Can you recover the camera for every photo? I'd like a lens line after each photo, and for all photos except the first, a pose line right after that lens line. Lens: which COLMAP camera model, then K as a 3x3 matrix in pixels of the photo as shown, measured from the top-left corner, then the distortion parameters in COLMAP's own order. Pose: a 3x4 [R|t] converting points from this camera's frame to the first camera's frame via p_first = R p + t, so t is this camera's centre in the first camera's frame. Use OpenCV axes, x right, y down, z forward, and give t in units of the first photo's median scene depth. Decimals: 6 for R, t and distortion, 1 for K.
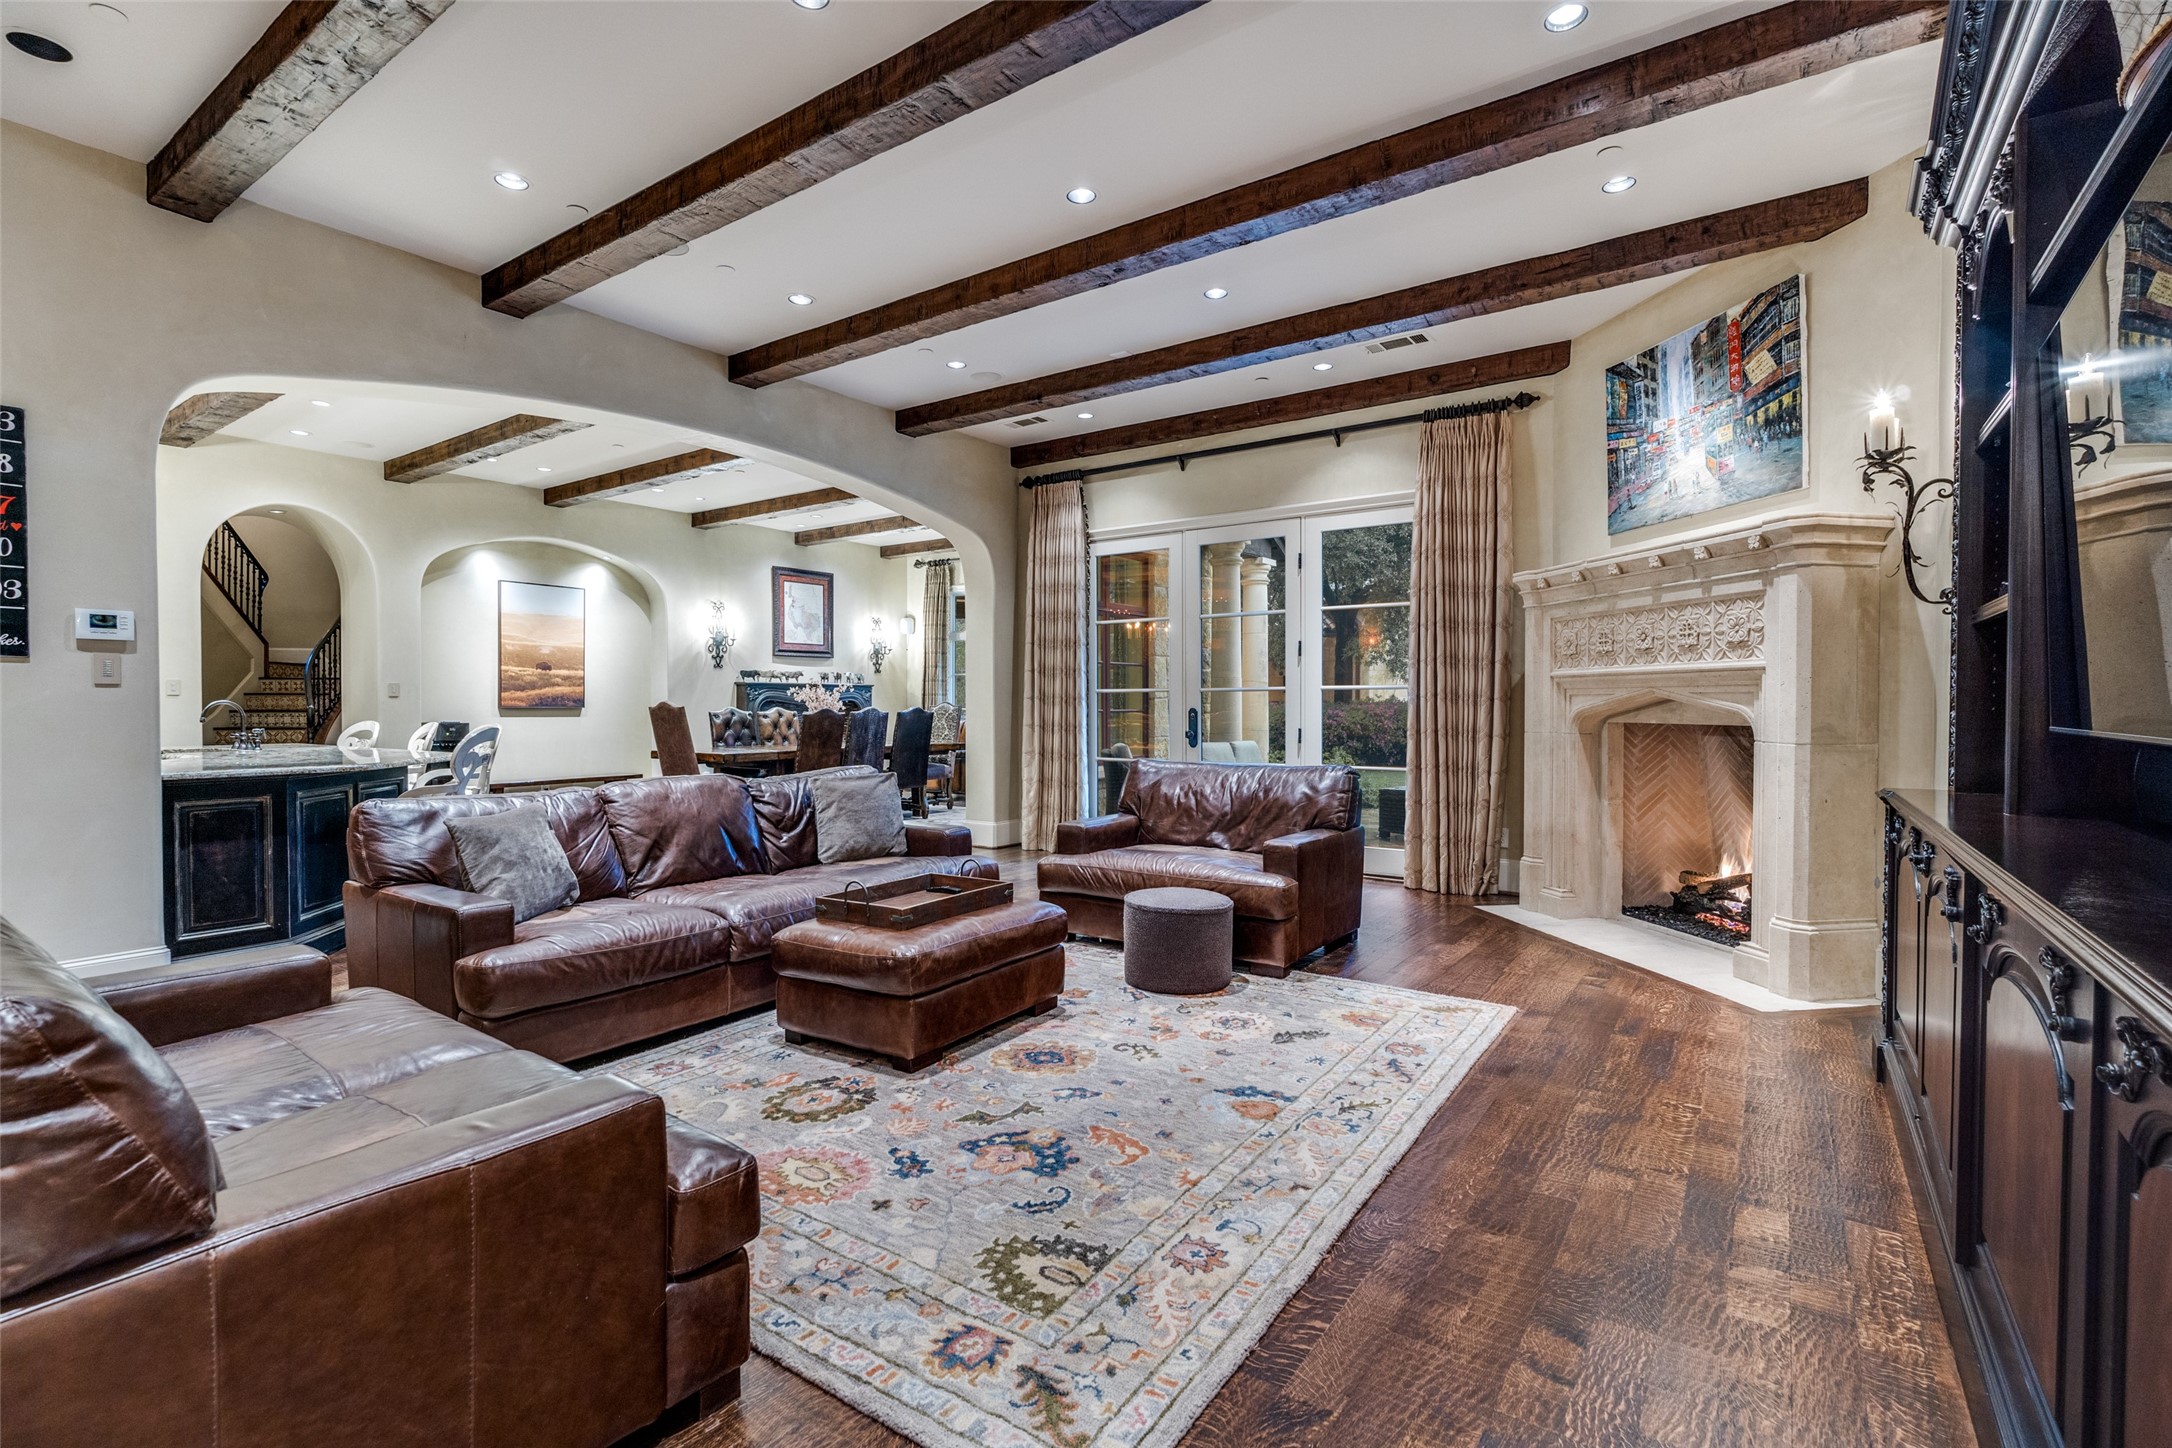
lens RADIAL K [[1000.9, 0, 1081.8], [0, 1000.9, 720.7], [0, 0, 1]] dist [-0.001881, -0.000122]
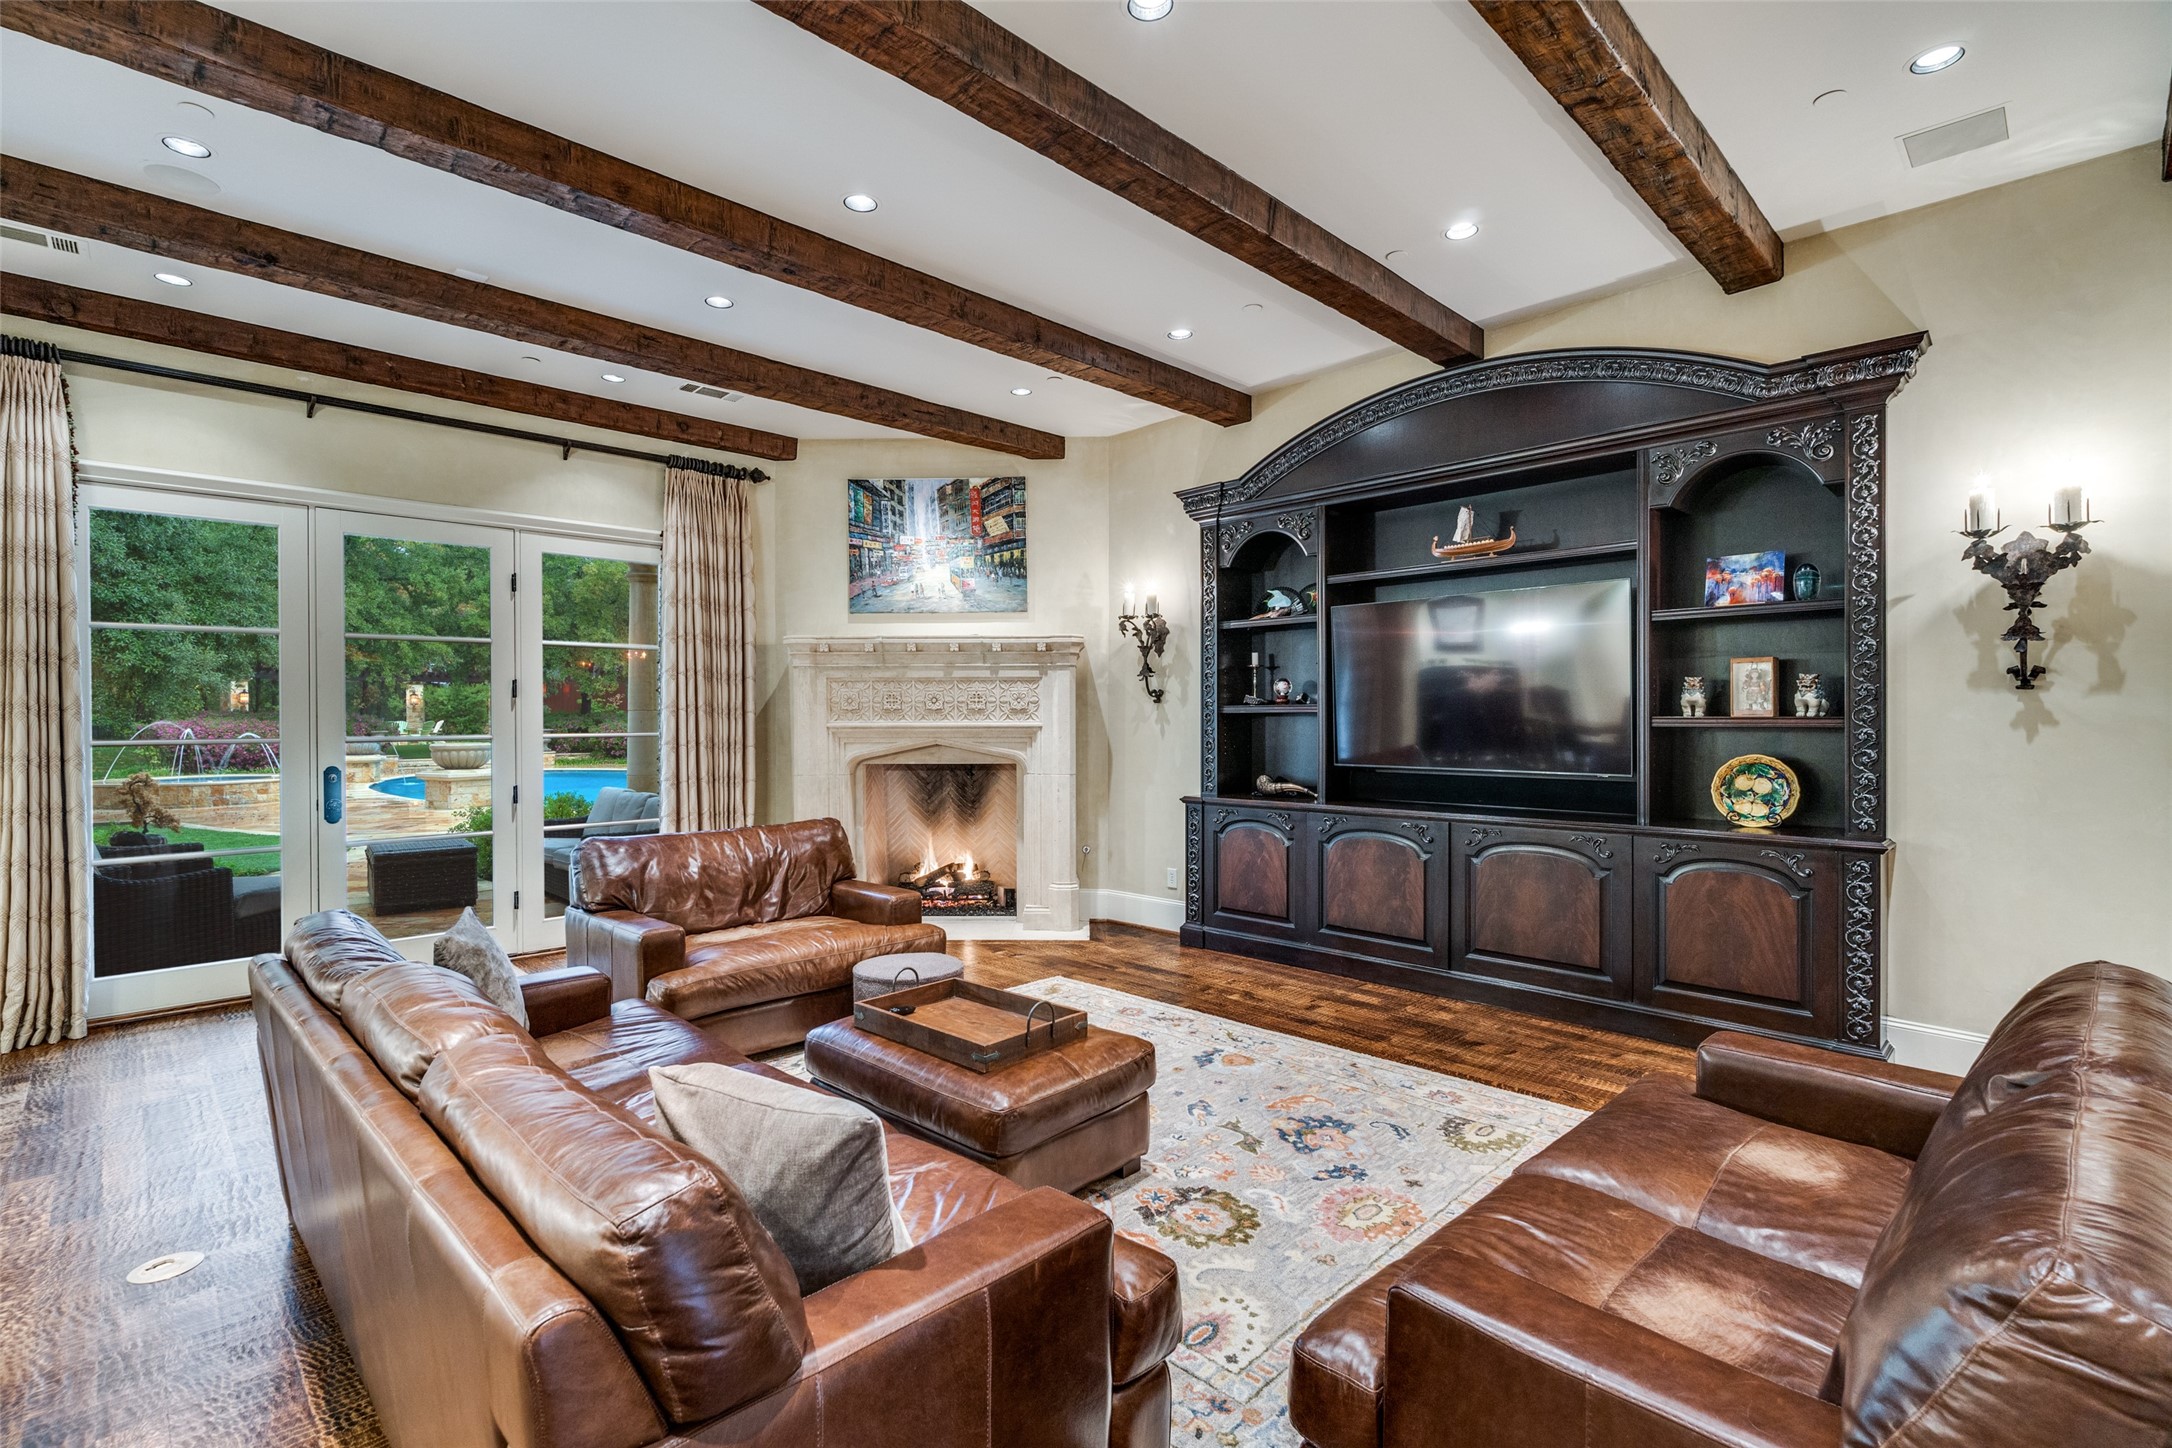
lens RADIAL K [[1000.9, 0, 1080.4], [0, 1000.9, 725.7], [0, 0, 1]] dist [-0.001881, -0.000122]
pose [[0.172289, -0.008365, 0.985011, -0.836257], [0.020320, 0.999781, 0.004937, -0.059986], [-0.984837, 0.019165, 0.172422, 0.655558]]
